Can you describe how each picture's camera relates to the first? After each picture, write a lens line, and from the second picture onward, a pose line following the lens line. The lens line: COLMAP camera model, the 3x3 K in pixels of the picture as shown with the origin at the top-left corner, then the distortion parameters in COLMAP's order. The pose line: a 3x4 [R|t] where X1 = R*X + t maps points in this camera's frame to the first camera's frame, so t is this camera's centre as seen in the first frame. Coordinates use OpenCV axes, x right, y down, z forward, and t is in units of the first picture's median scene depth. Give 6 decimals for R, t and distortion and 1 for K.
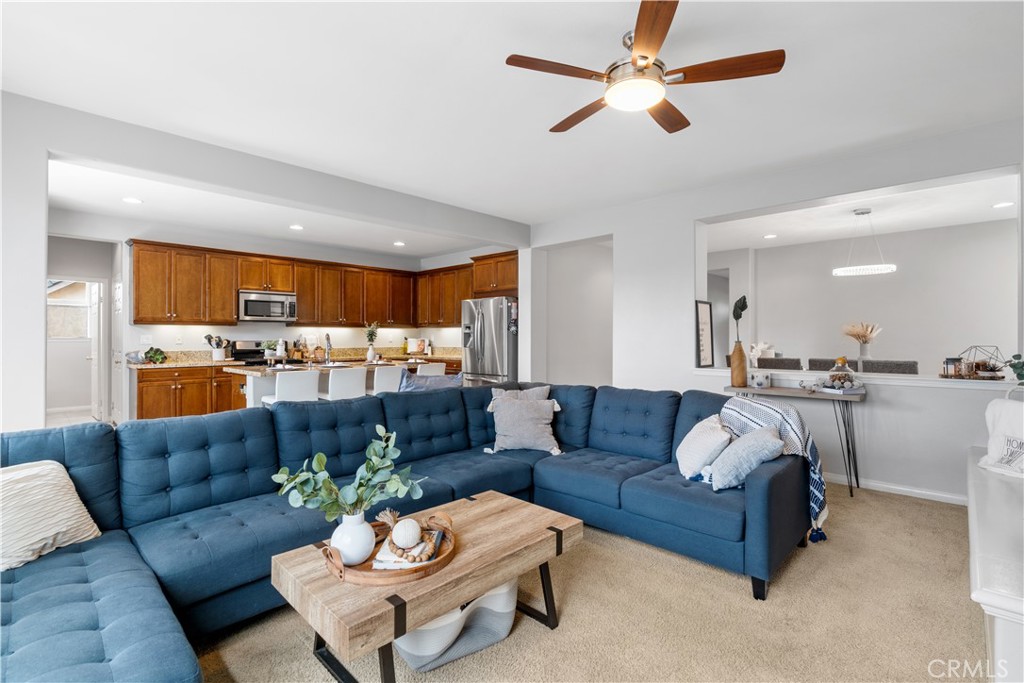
lens RADIAL K [[464.9, 0, 512.0], [0, 464.9, 341.5], [0, 0, 1]] dist [0.000123, 0.000201]
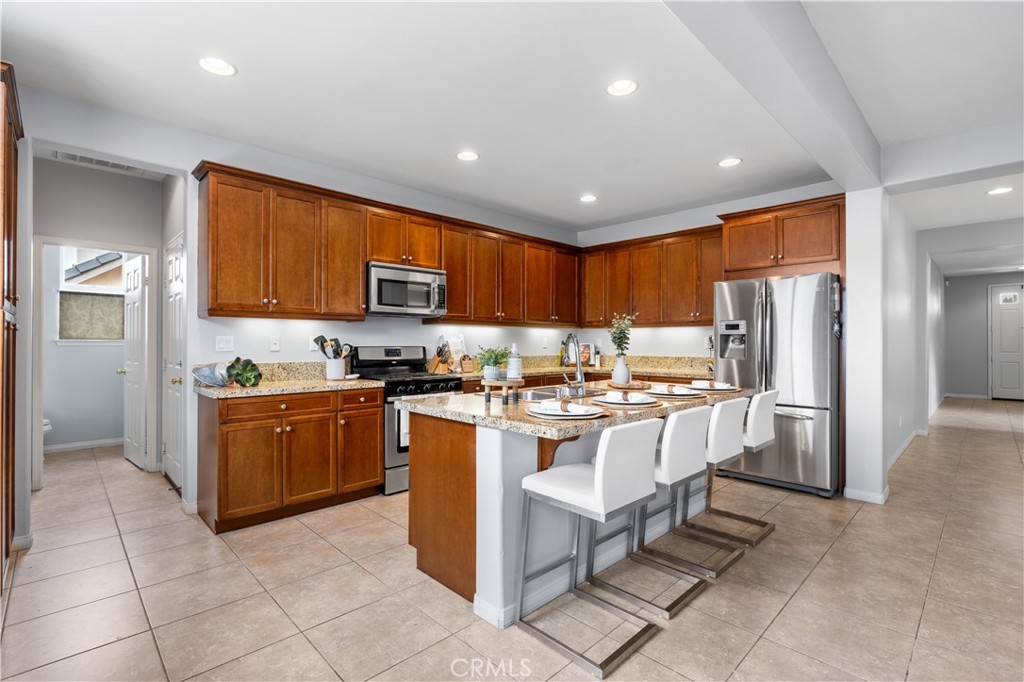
lens RADIAL K [[460.8, 0, 511.8], [0, 460.8, 347.0], [0, 0, 1]] dist [-0.001194, 0.000053]
pose [[0.999415, 0.005370, -0.033766, -0.382539], [-0.005264, 0.999981, 0.003227, -0.003424], [0.033783, -0.003047, 0.999425, 0.408900]]
